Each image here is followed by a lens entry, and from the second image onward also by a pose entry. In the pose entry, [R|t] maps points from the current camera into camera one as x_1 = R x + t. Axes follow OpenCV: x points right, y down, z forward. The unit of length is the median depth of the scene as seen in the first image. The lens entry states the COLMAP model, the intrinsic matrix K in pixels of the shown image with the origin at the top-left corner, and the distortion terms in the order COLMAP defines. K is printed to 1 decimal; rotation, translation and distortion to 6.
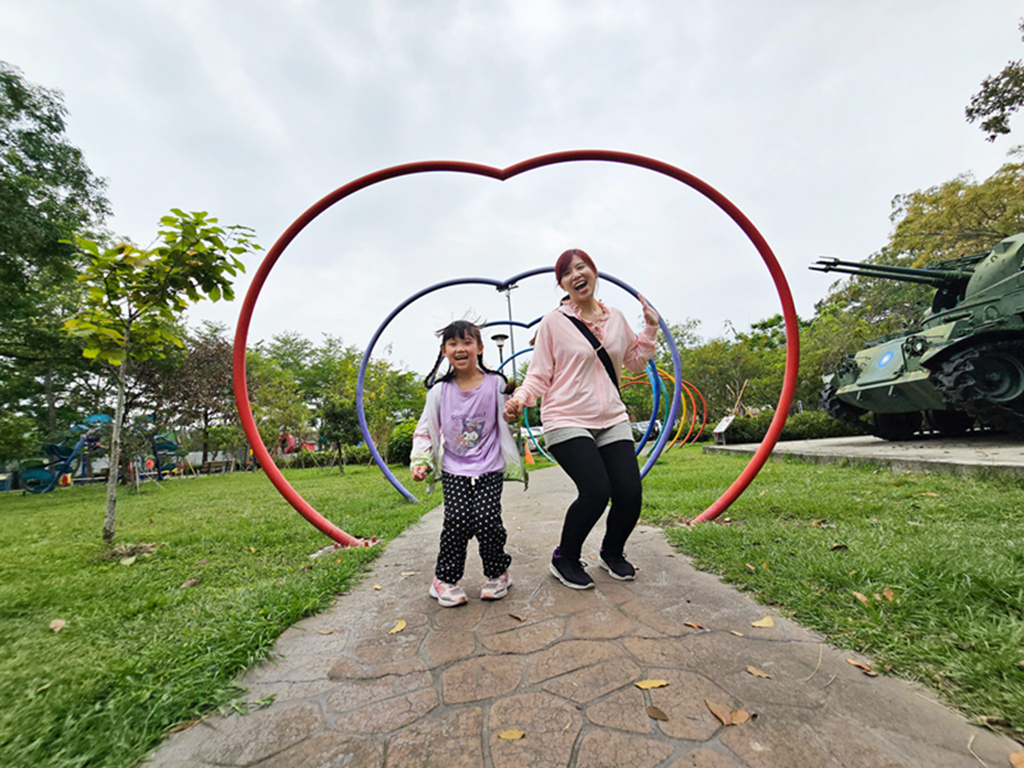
lens RADIAL K [[419.6, 0, 514.5], [0, 419.6, 387.1], [0, 0, 1]] dist [-0.011167, 0.005017]
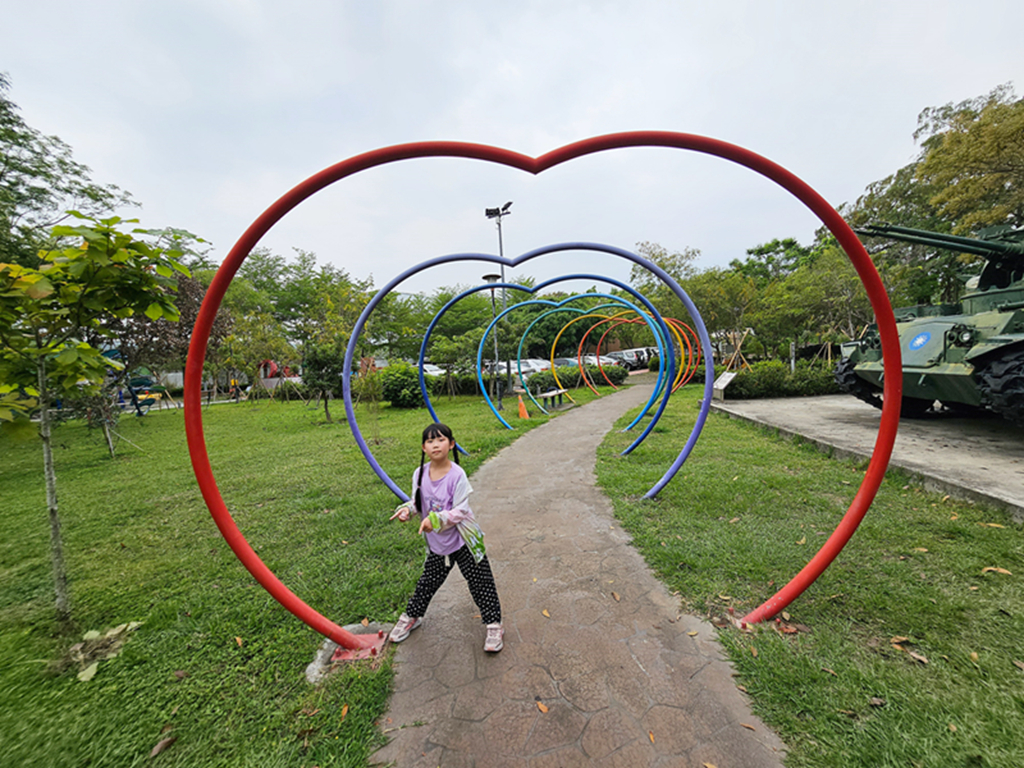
lens RADIAL K [[413.7, 0, 510.6], [0, 413.7, 388.2], [0, 0, 1]] dist [-0.002916, -0.000419]
pose [[0.999400, 0.009636, 0.033259, -0.016556], [-0.016240, 0.978749, 0.204418, -0.051650], [-0.030582, -0.204836, 0.978318, 0.043482]]
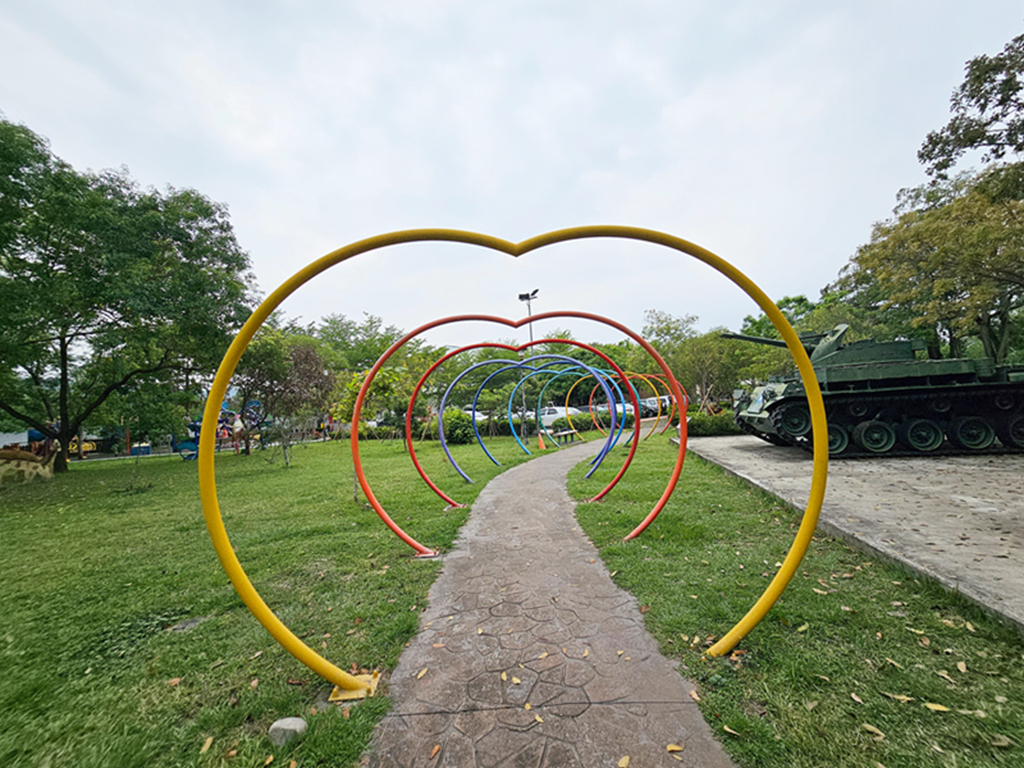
lens RADIAL K [[418.3, 0, 512.0], [0, 418.3, 384.0], [0, 0, 1]] dist [-0.002986, 0.000190]
pose [[0.997796, 0.006641, -0.066018, 0.019032], [-0.000977, 0.996341, 0.085461, -0.096857], [0.066344, -0.085208, 0.994152, -0.241244]]
